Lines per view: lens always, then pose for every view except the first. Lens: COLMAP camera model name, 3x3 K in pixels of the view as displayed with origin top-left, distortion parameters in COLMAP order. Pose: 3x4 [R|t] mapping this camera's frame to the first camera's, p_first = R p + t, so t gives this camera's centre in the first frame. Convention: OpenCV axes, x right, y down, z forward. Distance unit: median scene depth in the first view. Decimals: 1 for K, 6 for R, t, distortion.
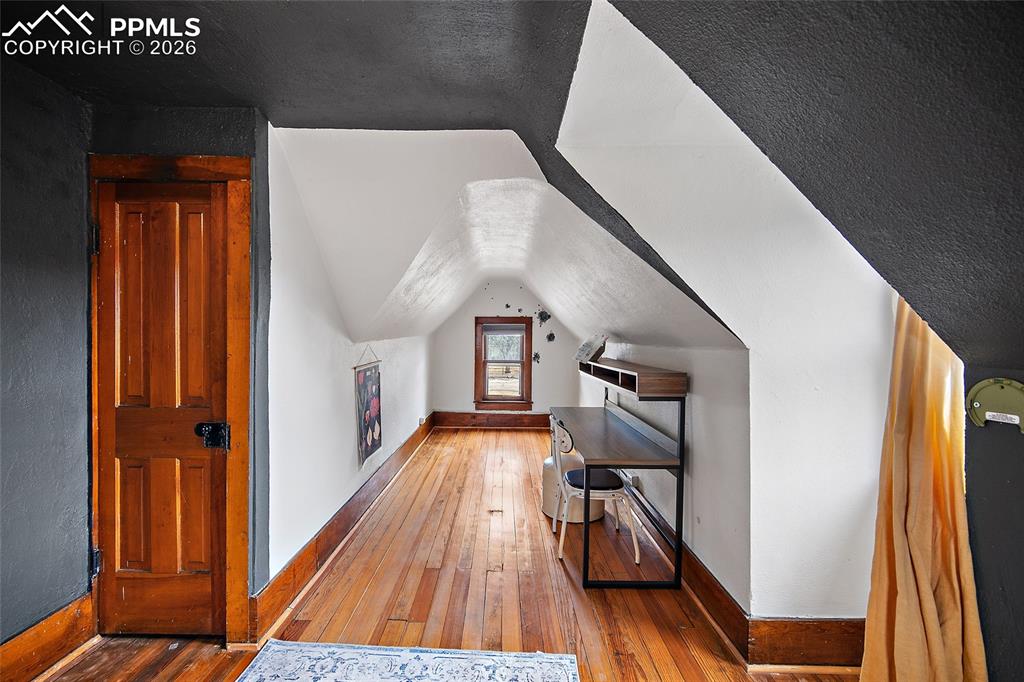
lens RADIAL K [[403.1, 0, 508.6], [0, 403.1, 339.7], [0, 0, 1]] dist [-0.003743, -0.000504]
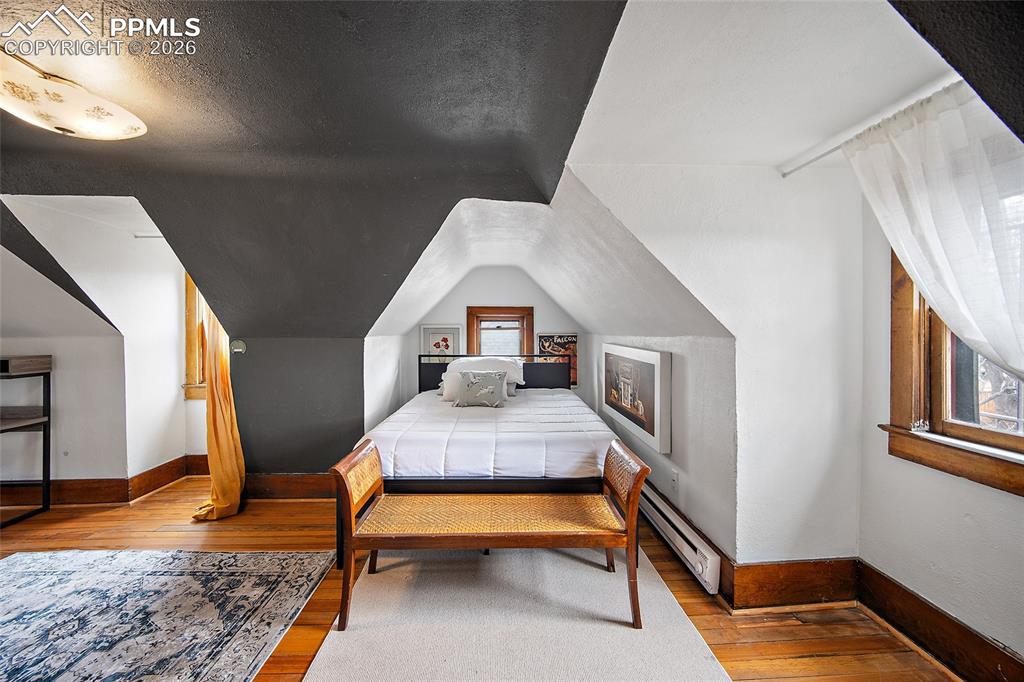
lens RADIAL K [[403.1, 0, 508.0], [0, 403.1, 336.6], [0, 0, 1]] dist [-0.003743, -0.000504]
pose [[-0.055722, -0.017026, 0.998301, -1.040281], [0.008182, 0.999813, 0.017509, 0.003980], [-0.998413, 0.009144, -0.055572, -0.522577]]
